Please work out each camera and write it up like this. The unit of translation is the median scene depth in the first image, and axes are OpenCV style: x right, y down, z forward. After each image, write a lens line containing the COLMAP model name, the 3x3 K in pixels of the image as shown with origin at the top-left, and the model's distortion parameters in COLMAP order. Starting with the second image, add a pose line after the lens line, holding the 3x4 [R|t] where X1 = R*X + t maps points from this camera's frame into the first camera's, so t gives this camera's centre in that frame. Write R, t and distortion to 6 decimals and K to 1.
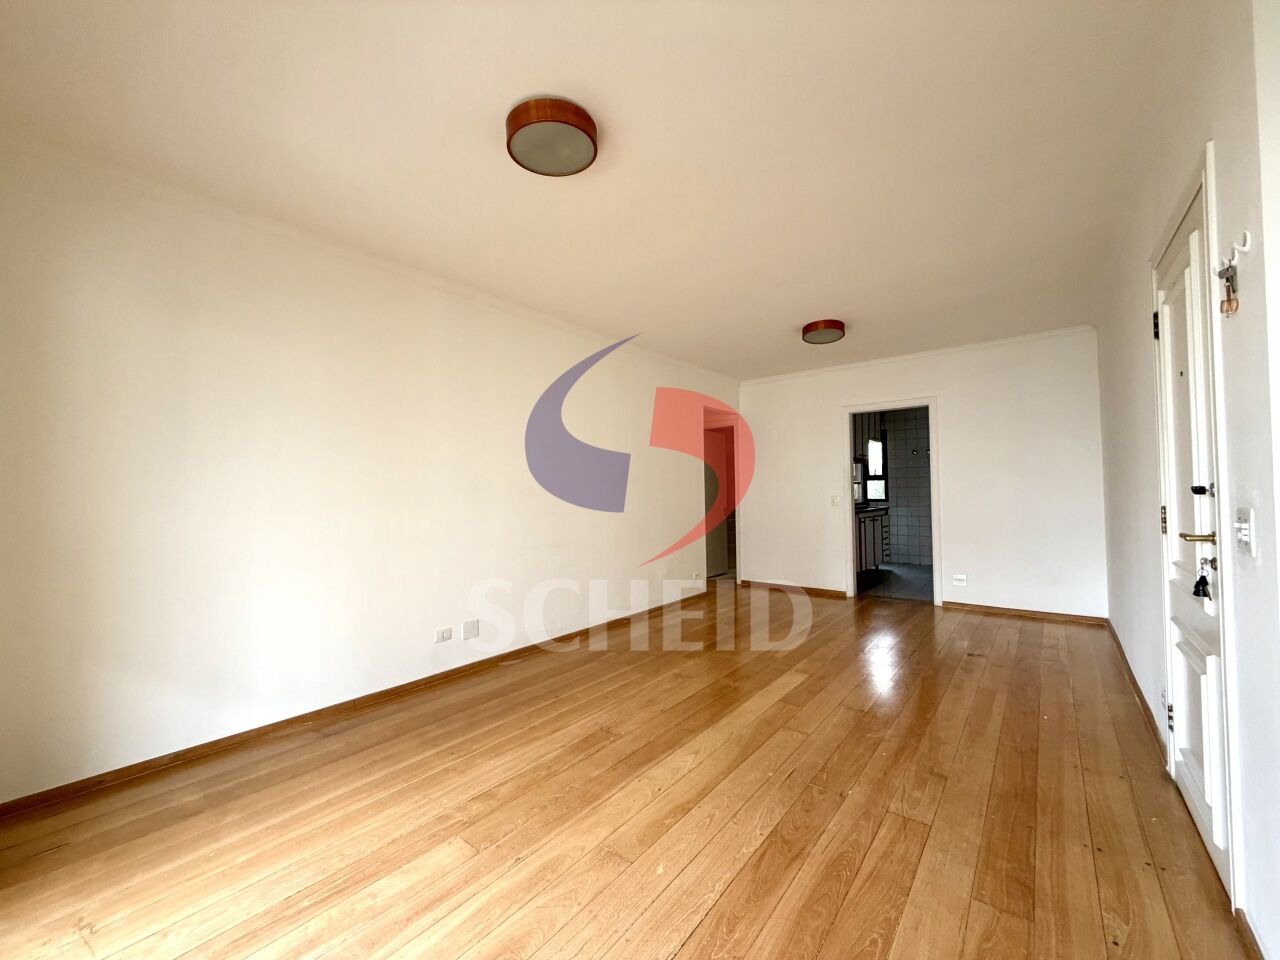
lens RADIAL K [[508.3, 0, 637.9], [0, 508.3, 481.3], [0, 0, 1]] dist [-0.001496, -0.000192]
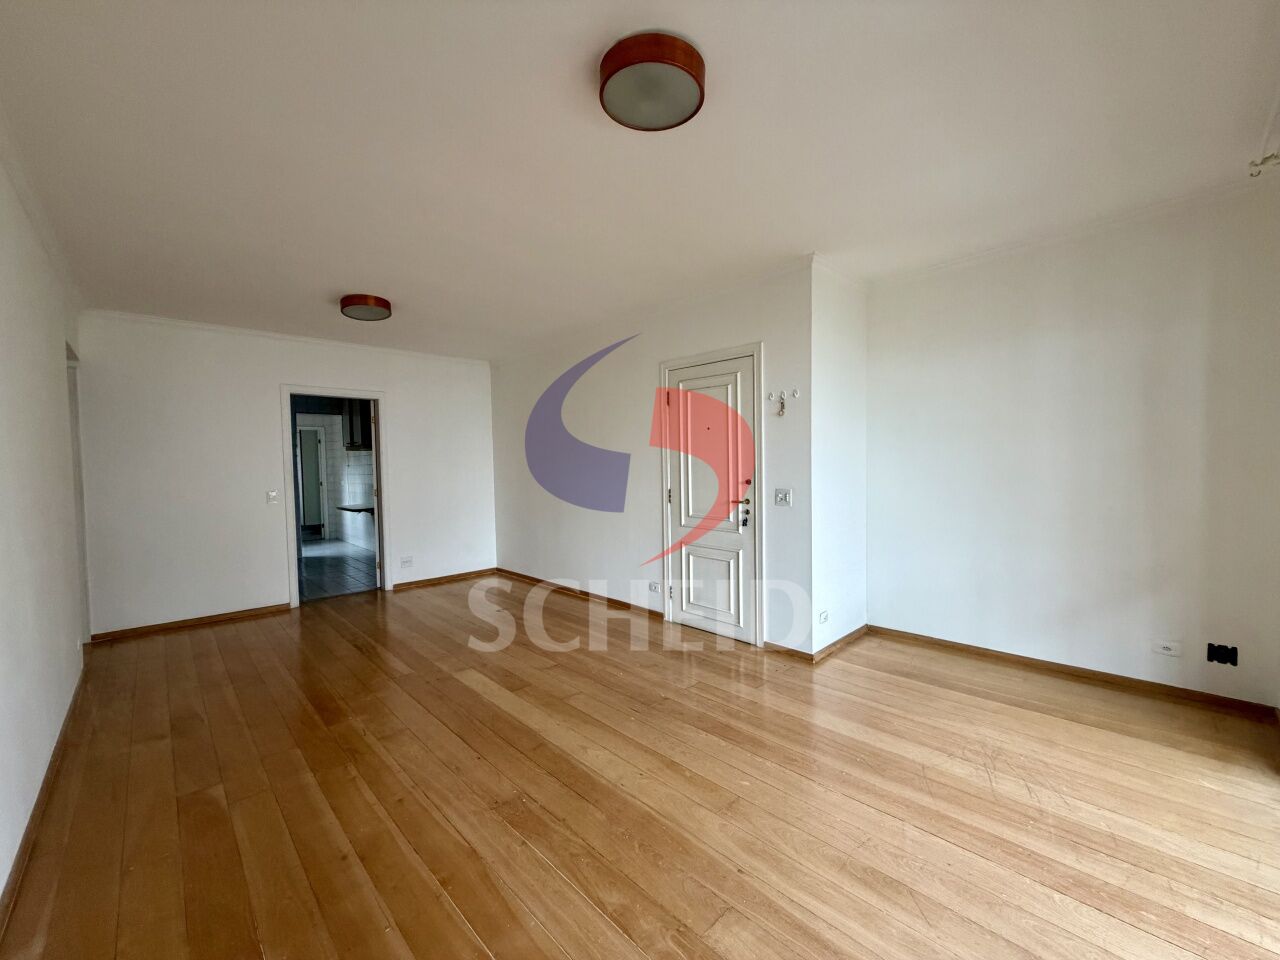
lens RADIAL K [[508.3, 0, 637.9], [0, 508.3, 481.3], [0, 0, 1]] dist [-0.001496, -0.000192]
pose [[0.130214, -0.020652, 0.991271, -0.939513], [-0.007262, 0.999736, 0.021782, -0.024484], [-0.991459, -0.010035, 0.130030, 0.827751]]
